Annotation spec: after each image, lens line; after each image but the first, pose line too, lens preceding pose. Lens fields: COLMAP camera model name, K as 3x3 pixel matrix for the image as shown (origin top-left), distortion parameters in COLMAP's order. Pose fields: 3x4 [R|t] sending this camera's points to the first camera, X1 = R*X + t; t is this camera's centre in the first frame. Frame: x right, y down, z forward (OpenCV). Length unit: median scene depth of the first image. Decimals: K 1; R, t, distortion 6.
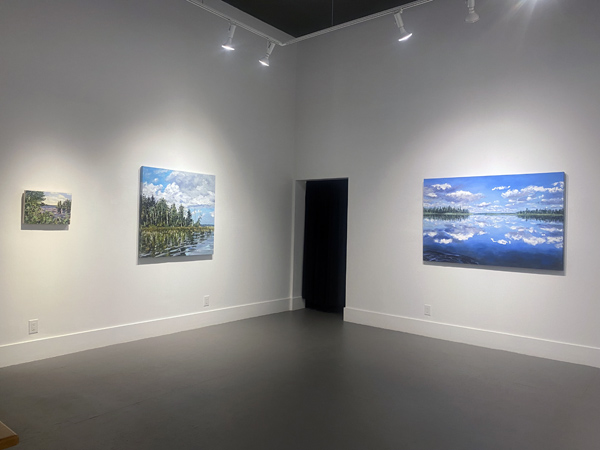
lens RADIAL K [[457.6, 0, 299.0], [0, 457.6, 222.4], [0, 0, 1]] dist [0.029353, -0.009584]
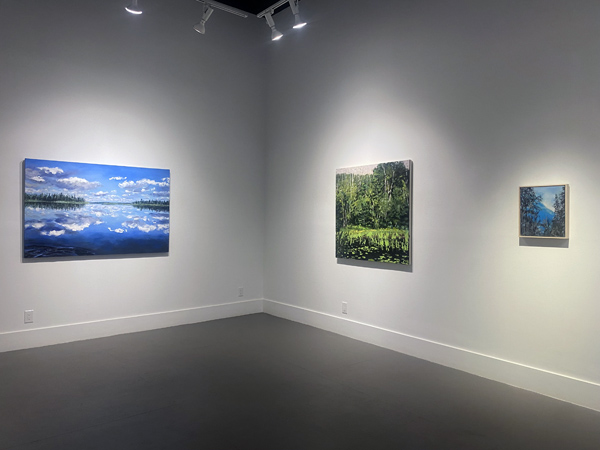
lens RADIAL K [[457.6, 0, 299.4], [0, 457.6, 222.2], [0, 0, 1]] dist [0.029353, -0.009584]
pose [[0.211823, -0.022126, 0.977057, -0.476830], [-0.002143, 0.999731, 0.023104, -0.001045], [-0.977306, -0.006988, 0.211719, 0.381507]]
